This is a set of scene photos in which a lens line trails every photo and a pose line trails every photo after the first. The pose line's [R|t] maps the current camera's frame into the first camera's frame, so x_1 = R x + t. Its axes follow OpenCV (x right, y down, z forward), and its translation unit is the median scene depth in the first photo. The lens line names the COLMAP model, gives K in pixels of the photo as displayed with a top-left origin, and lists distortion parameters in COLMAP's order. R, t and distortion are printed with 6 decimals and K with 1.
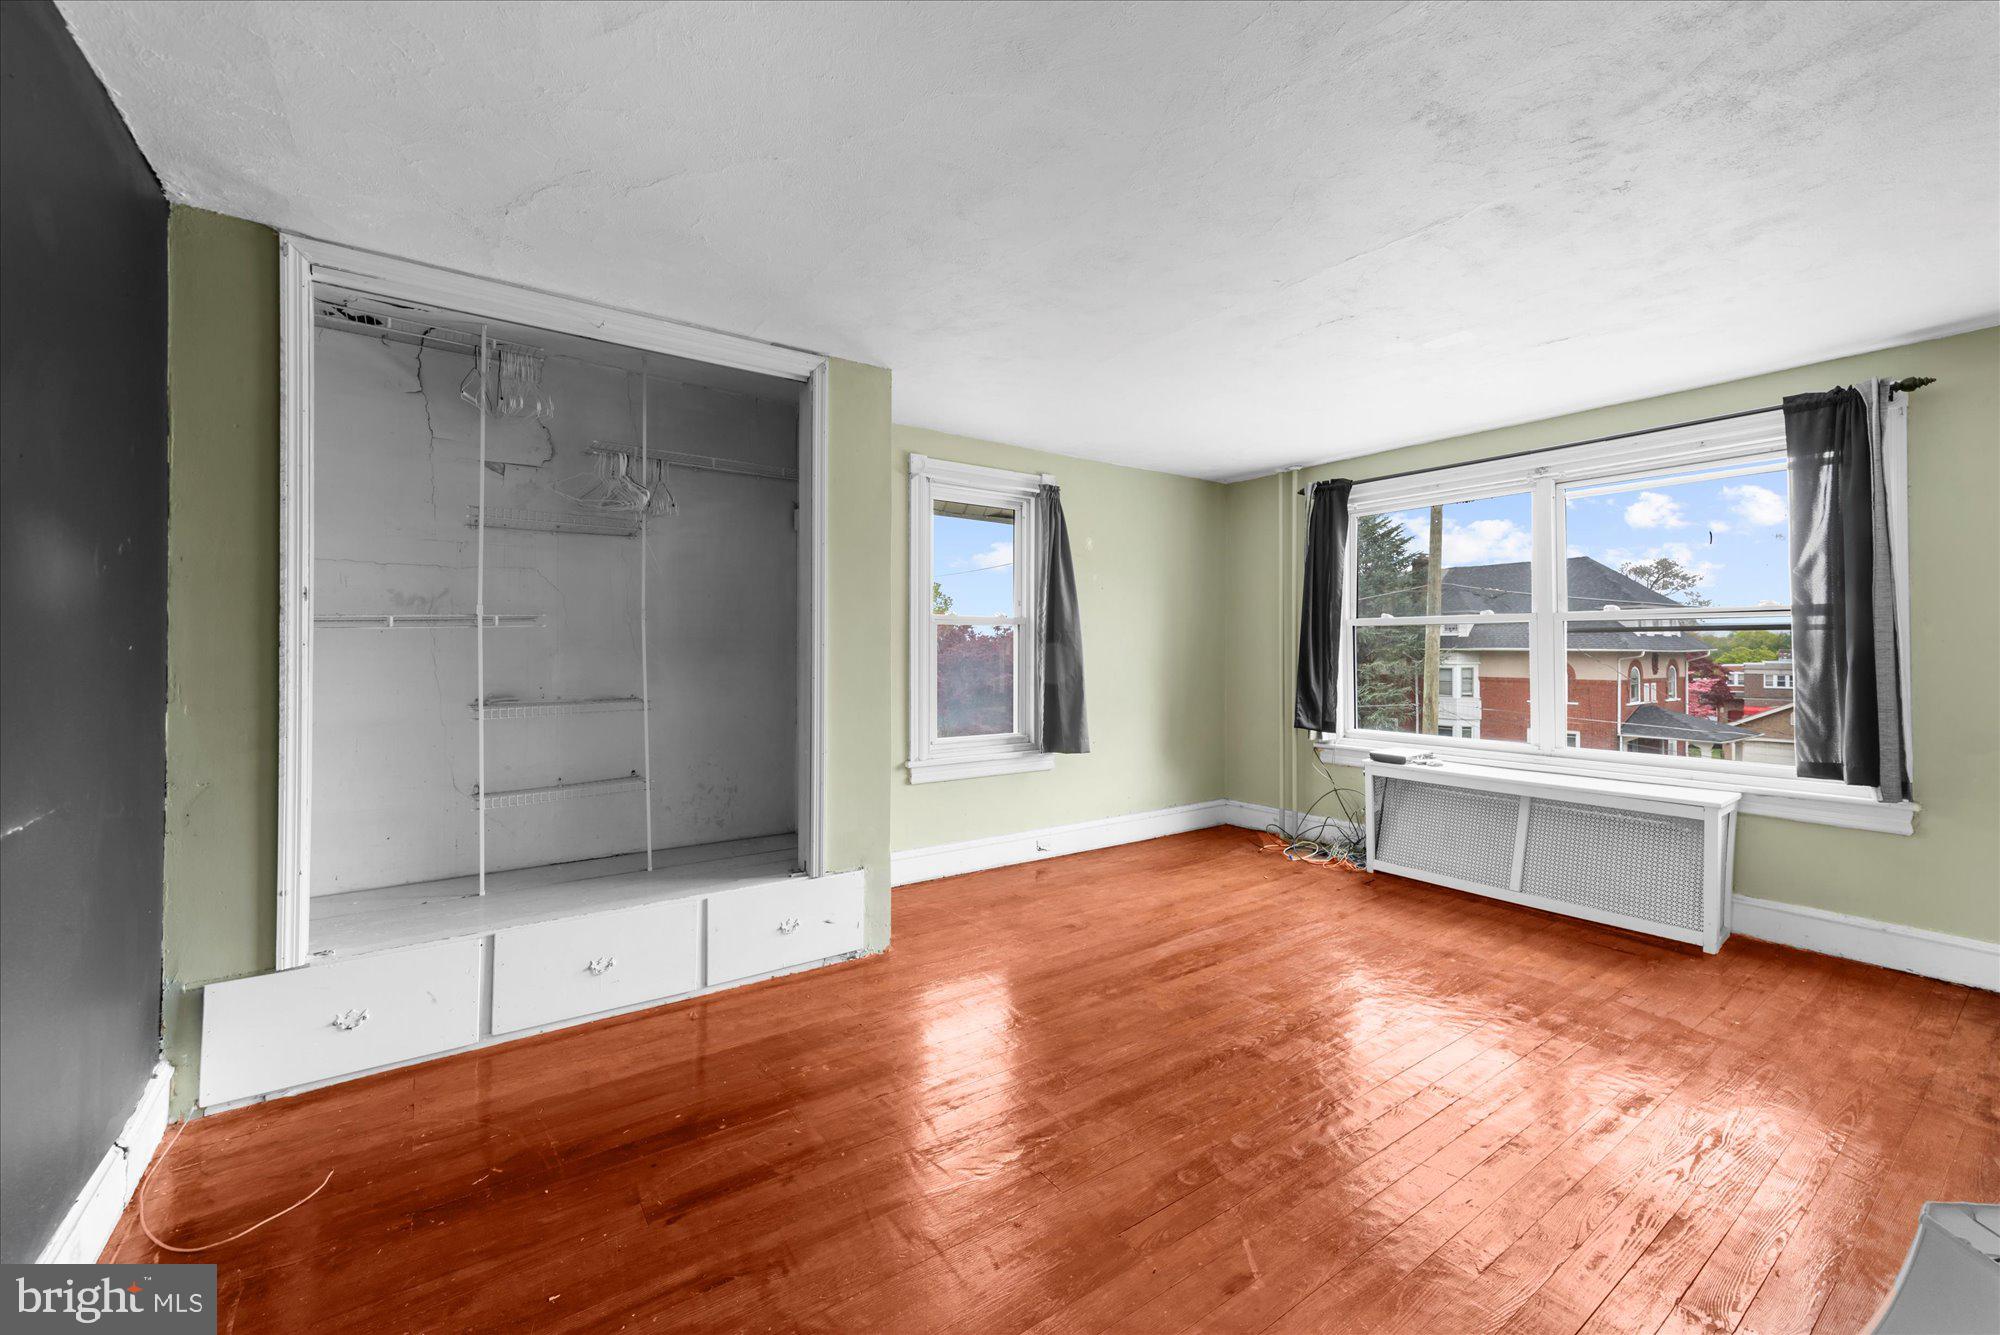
lens RADIAL K [[819.6, 0, 1014.2], [0, 819.6, 639.9], [0, 0, 1]] dist [-0.000059, -0.000135]
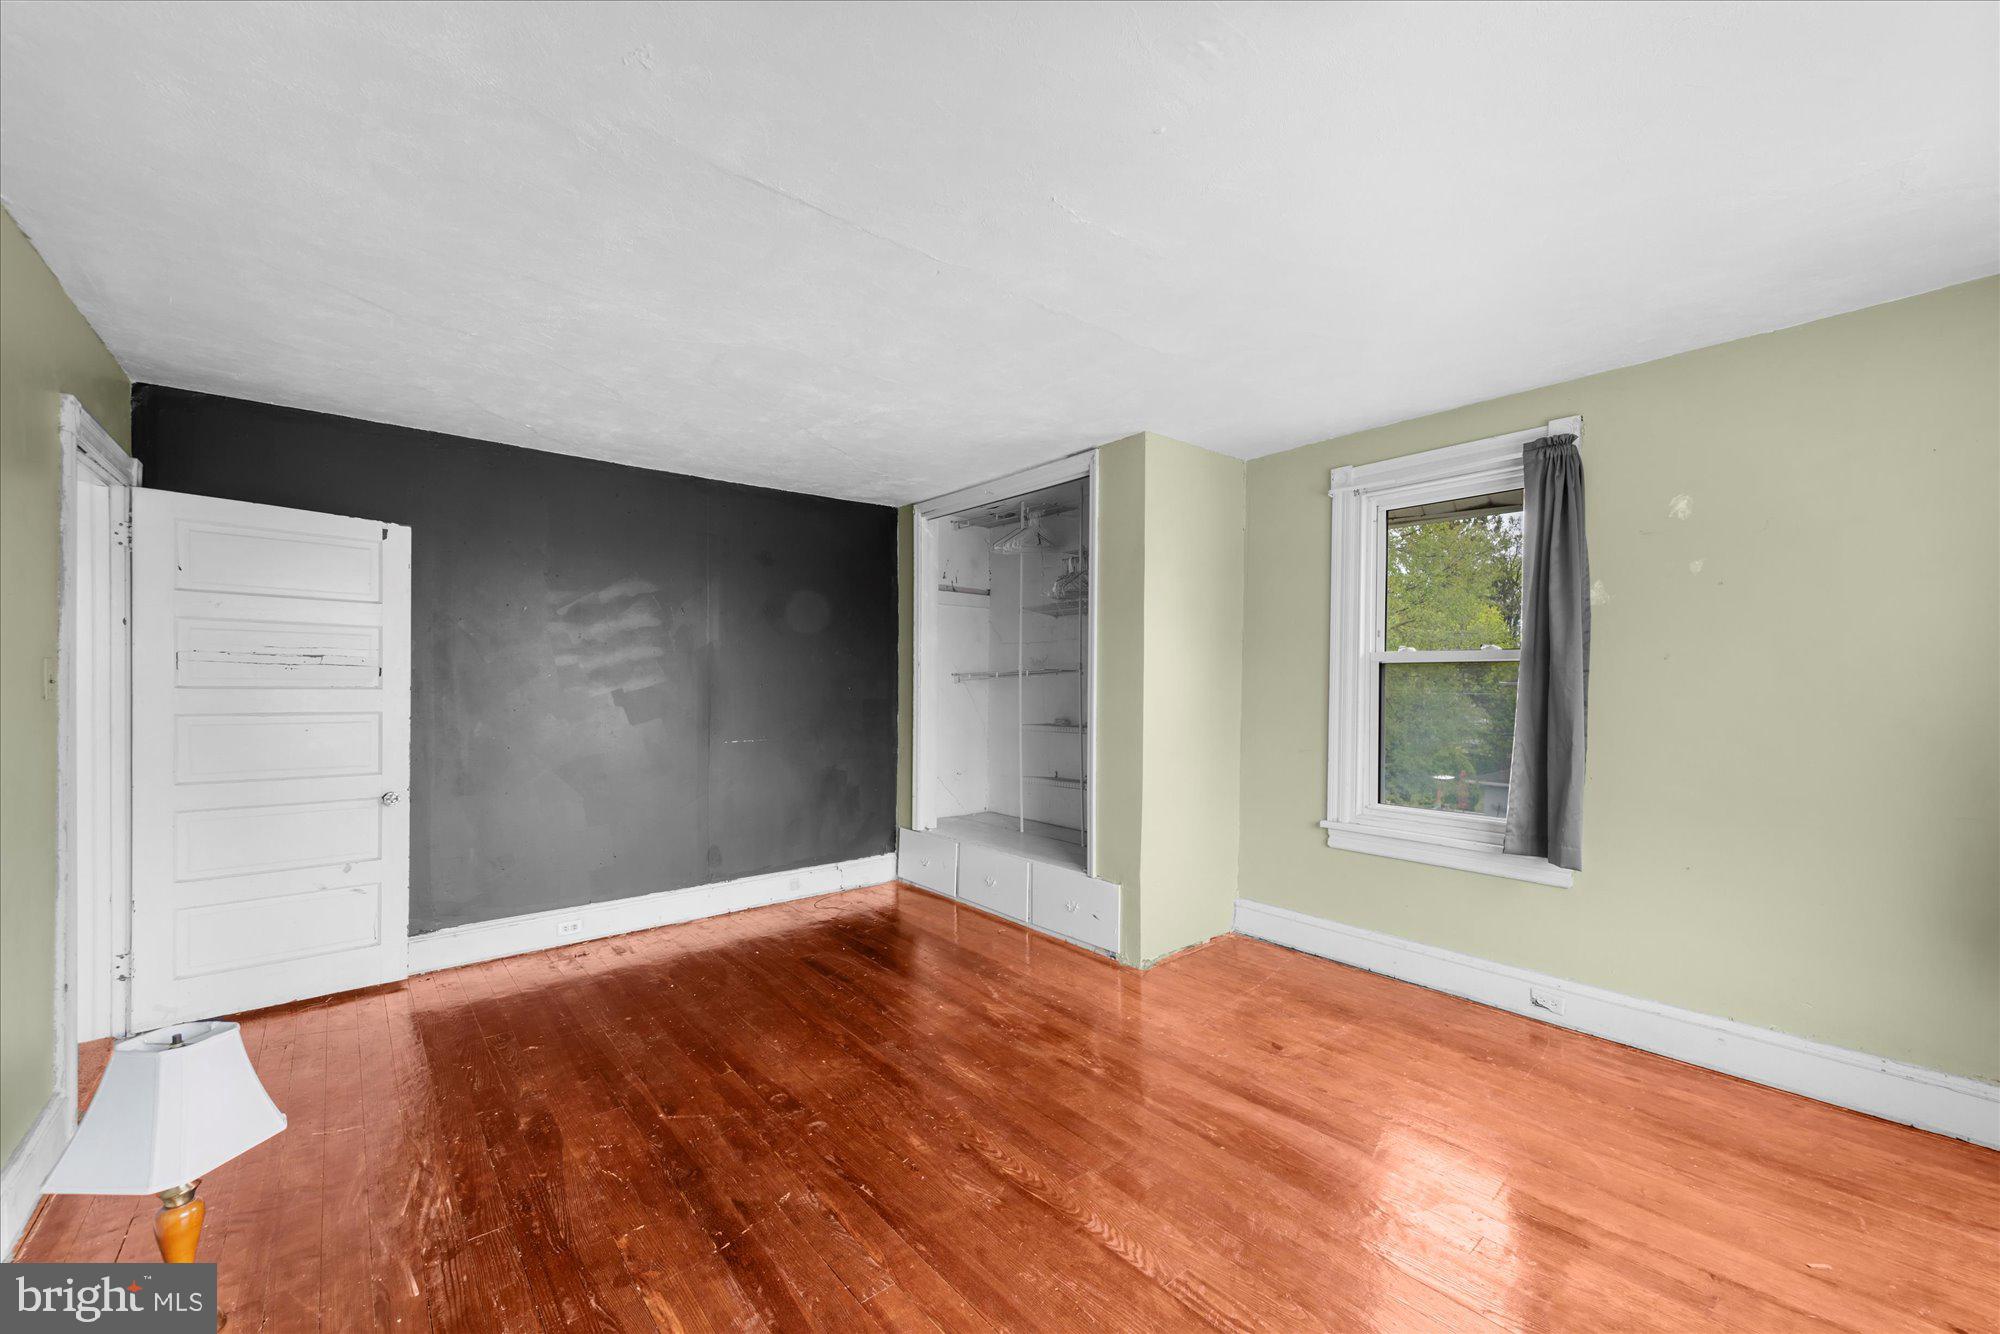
lens RADIAL K [[784.3, 0, 1018.3], [0, 784.3, 690.0], [0, 0, 1]] dist [0.000645, -0.000070]
pose [[0.072886, 0.000612, -0.997340, 0.801068], [0.000717, 1.000000, 0.000666, 0.008275], [0.997340, -0.000763, 0.072886, 0.701252]]
